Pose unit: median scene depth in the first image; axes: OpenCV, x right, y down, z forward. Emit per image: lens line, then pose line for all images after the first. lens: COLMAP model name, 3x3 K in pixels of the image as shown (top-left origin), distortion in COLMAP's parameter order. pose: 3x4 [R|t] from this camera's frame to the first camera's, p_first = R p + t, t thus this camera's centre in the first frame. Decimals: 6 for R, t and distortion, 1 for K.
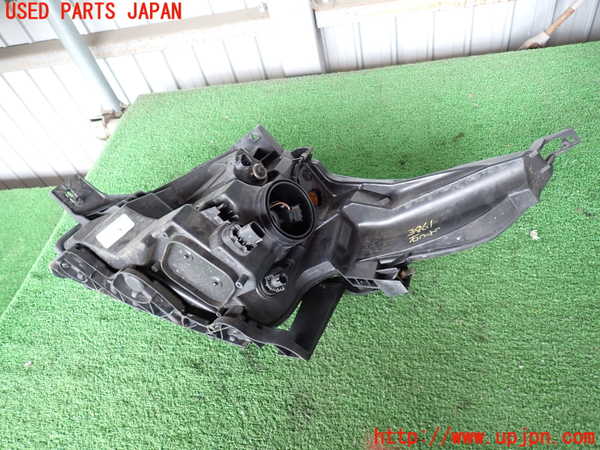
lens RADIAL K [[459.7, 0, 300.0], [0, 459.7, 225.0], [0, 0, 1]] dist [-0.001151, -0.003447]
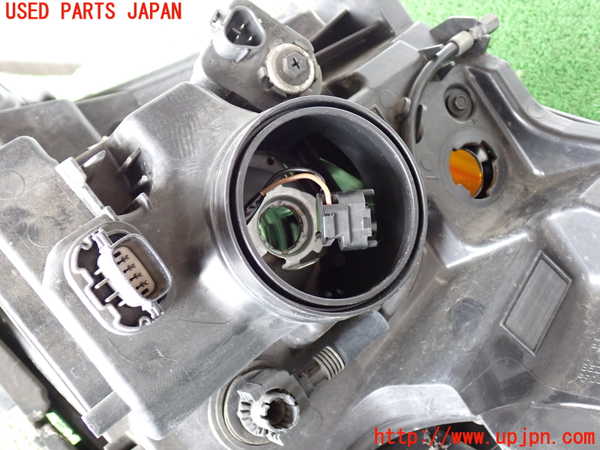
lens RADIAL K [[647.6, 0, 300.0], [0, 647.6, 225.0], [0, 0, 1]] dist [0.010745, 0.006610]
pose [[0.914154, 0.187035, -0.359640, 0.102538], [-0.155861, 0.981168, 0.114092, -0.058597], [0.374207, -0.048244, 0.926090, 0.545441]]
